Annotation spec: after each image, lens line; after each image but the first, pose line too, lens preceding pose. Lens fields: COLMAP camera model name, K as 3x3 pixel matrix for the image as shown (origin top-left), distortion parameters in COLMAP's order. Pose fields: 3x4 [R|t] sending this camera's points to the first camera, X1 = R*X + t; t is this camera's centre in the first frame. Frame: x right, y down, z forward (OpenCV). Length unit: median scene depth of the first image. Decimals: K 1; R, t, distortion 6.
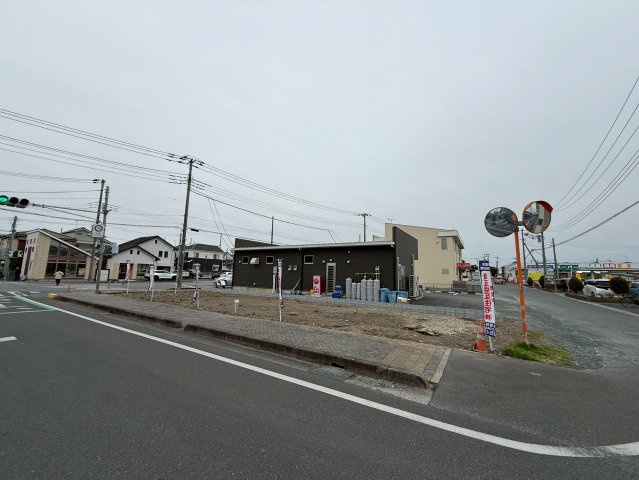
lens RADIAL K [[254.4, 0, 318.1], [0, 254.4, 240.2], [0, 0, 1]] dist [-0.002283, 0.000685]
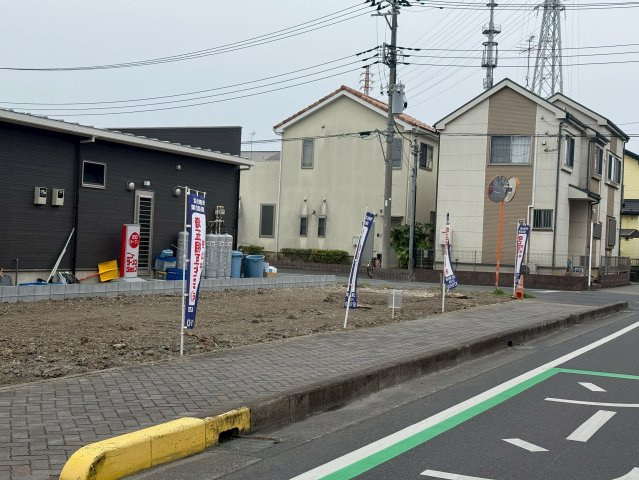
lens RADIAL K [[878.9, 0, 321.1], [0, 878.9, 240.4], [0, 0, 1]] dist [0.164899, 0.000000]
pose [[-0.088378, -0.032887, 0.995544, -1.182648], [-0.180844, 0.983375, 0.016431, 0.087489], [-0.979533, -0.178586, -0.092856, 0.799066]]
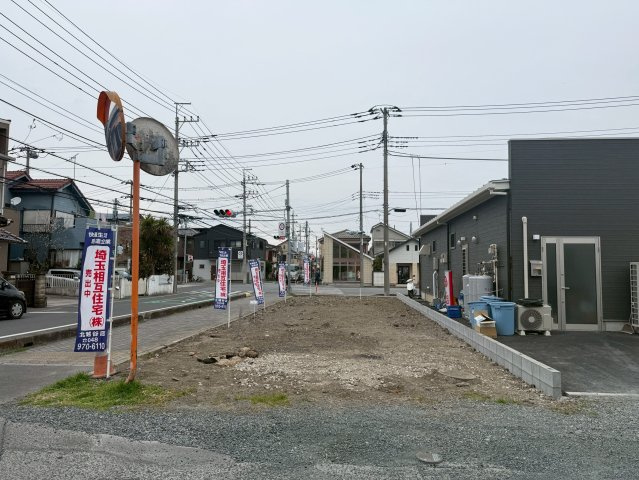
lens RADIAL K [[443.0, 0, 320.6], [0, 443.0, 247.3], [0, 0, 1]] dist [0.060271, -0.008197]
pose [[0.469074, -0.070905, -0.880308, 0.629723], [0.121365, 0.992490, -0.015271, 0.070362], [0.874780, -0.099676, 0.474157, 0.330409]]
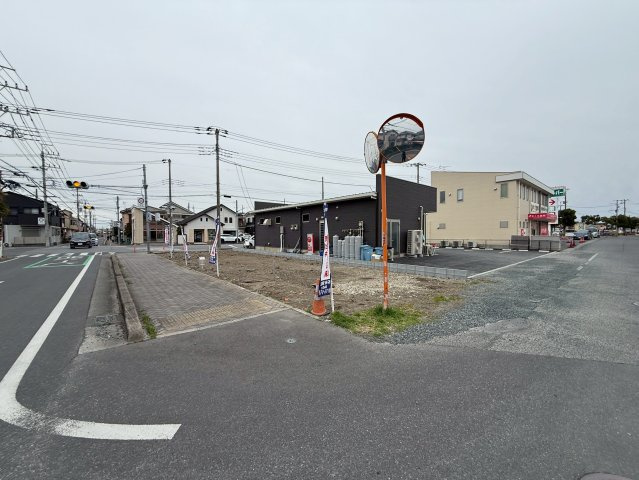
lens RADIAL K [[254.4, 0, 318.0], [0, 254.4, 239.3], [0, 0, 1]] dist [-0.002283, 0.000685]
pose [[0.950871, -0.023897, -0.308663, 0.304753], [0.069493, 0.988049, 0.137585, 0.026066], [0.301687, -0.152275, 0.941168, 0.079945]]
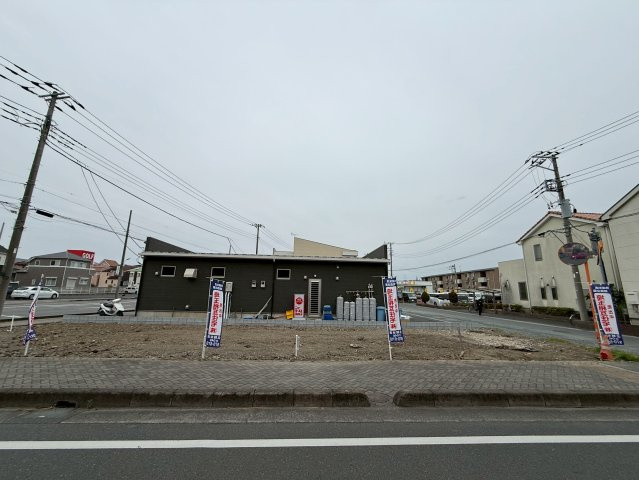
lens RADIAL K [[254.4, 0, 316.8], [0, 254.4, 240.7], [0, 0, 1]] dist [-0.002283, 0.000685]
pose [[0.818423, 0.104334, 0.565064, -0.417832], [-0.075956, 0.994392, -0.073593, 0.021494], [-0.569573, 0.017311, 0.821758, 0.263690]]
